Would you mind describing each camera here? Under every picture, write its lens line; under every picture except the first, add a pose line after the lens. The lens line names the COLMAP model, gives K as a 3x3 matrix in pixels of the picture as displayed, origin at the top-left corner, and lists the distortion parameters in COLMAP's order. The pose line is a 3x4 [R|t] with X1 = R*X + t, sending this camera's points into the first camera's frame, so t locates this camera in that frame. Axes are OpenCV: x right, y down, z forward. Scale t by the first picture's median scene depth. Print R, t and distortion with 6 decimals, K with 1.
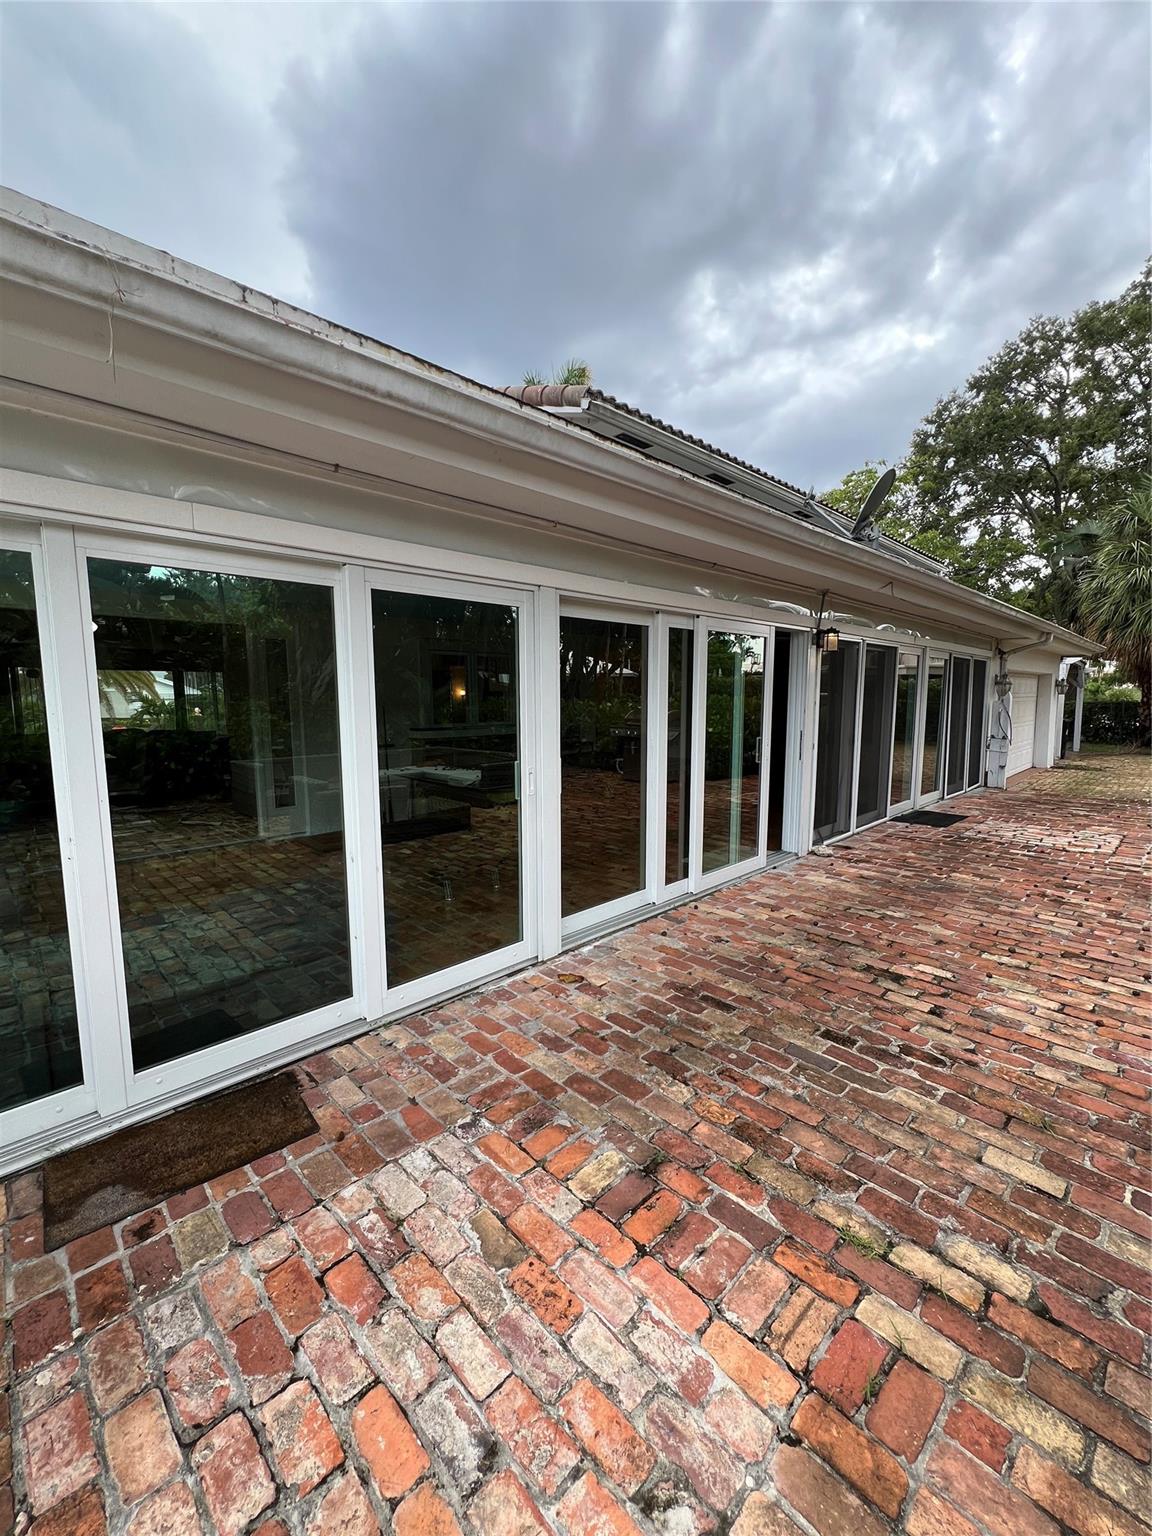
lens RADIAL K [[616.3, 0, 579.2], [0, 616.3, 766.7], [0, 0, 1]] dist [-0.003802, 0.001198]
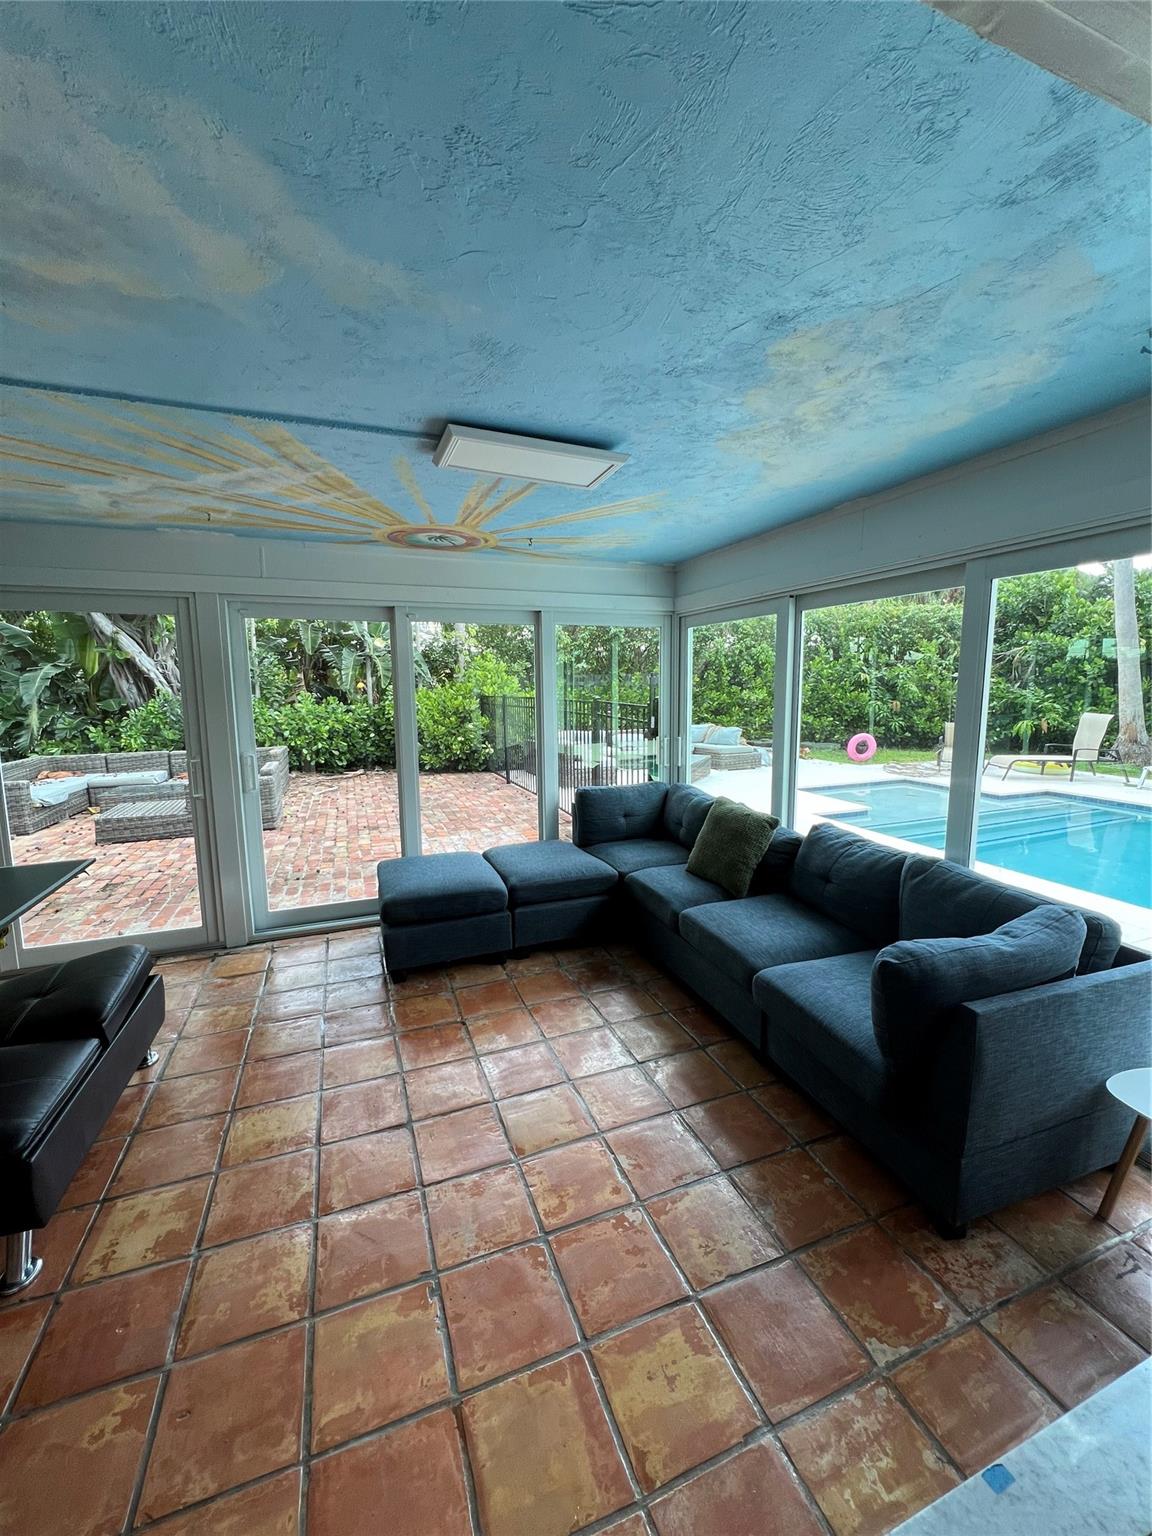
lens RADIAL K [[614.2, 0, 576.0], [0, 614.2, 768.0], [0, 0, 1]] dist [0.002126, 0.000579]
pose [[-0.916304, -0.038906, 0.398590, -1.320533], [0.060318, 0.970510, 0.233394, -0.258888], [-0.395916, 0.237902, -0.886935, 2.154423]]
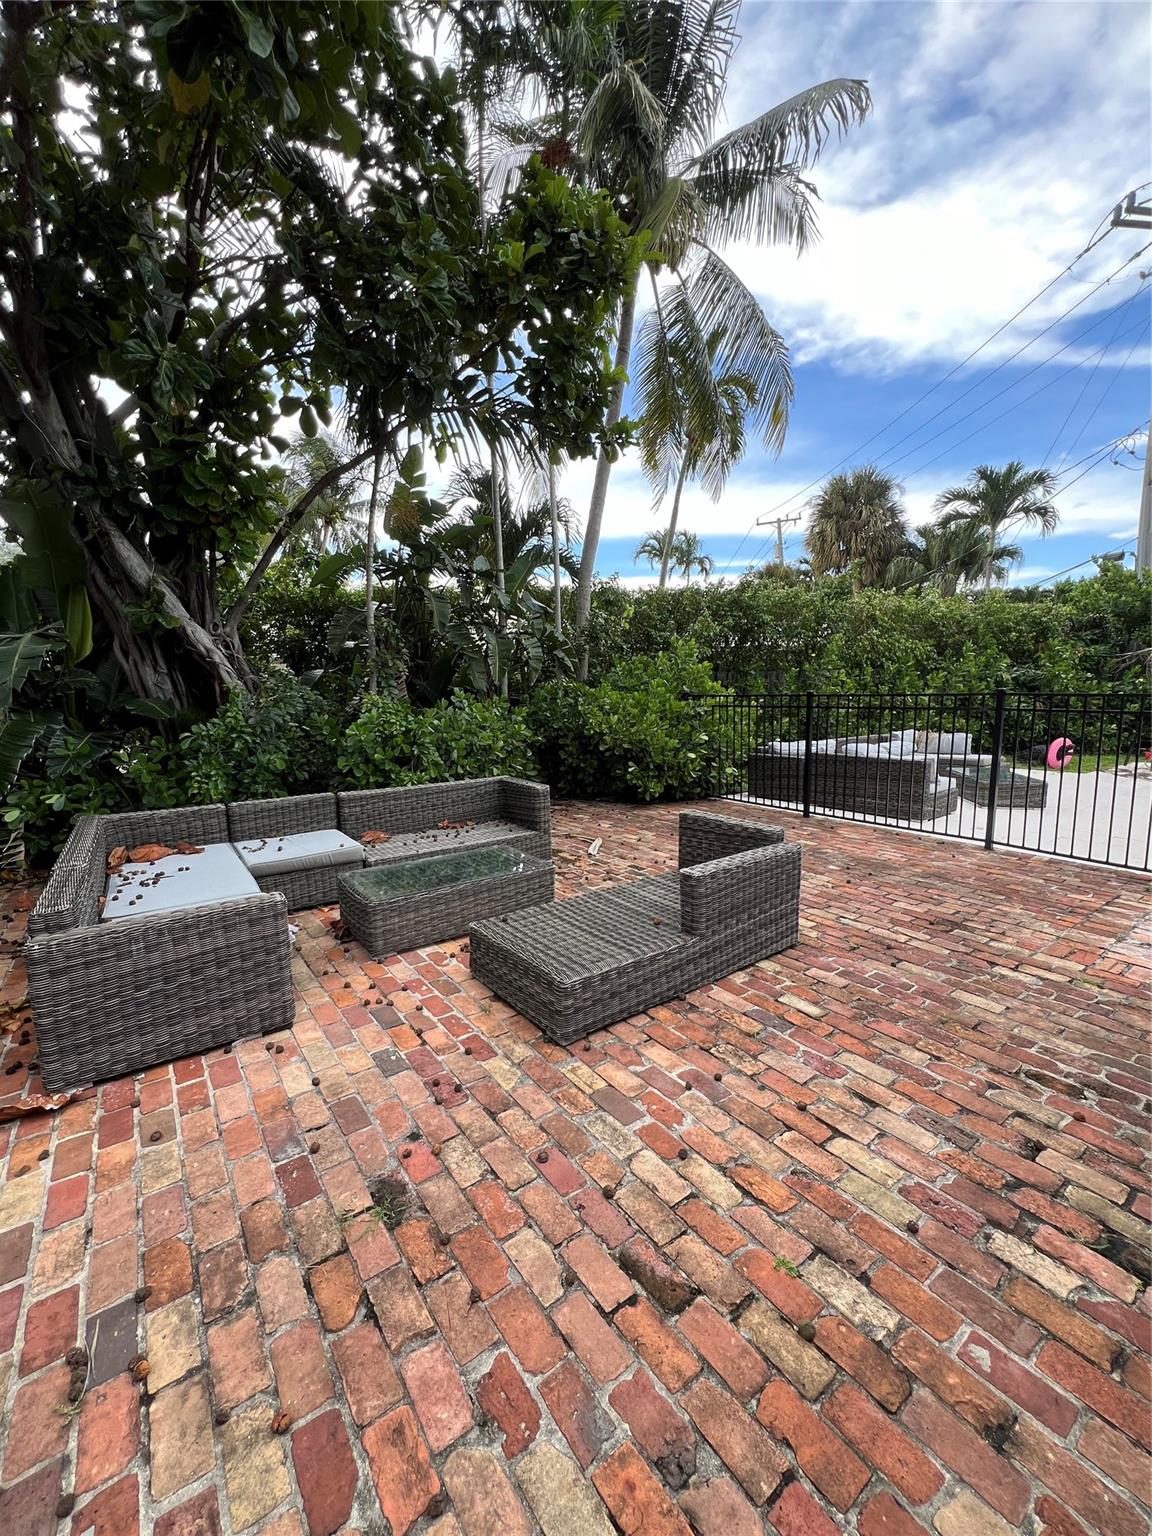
lens RADIAL K [[616.3, 0, 579.2], [0, 616.3, 766.7], [0, 0, 1]] dist [-0.003802, 0.001198]
pose [[-0.990327, -0.004266, 0.138691, 1.031493], [0.028358, 0.972208, 0.232394, -0.184053], [-0.135828, 0.234079, -0.962683, 1.702248]]
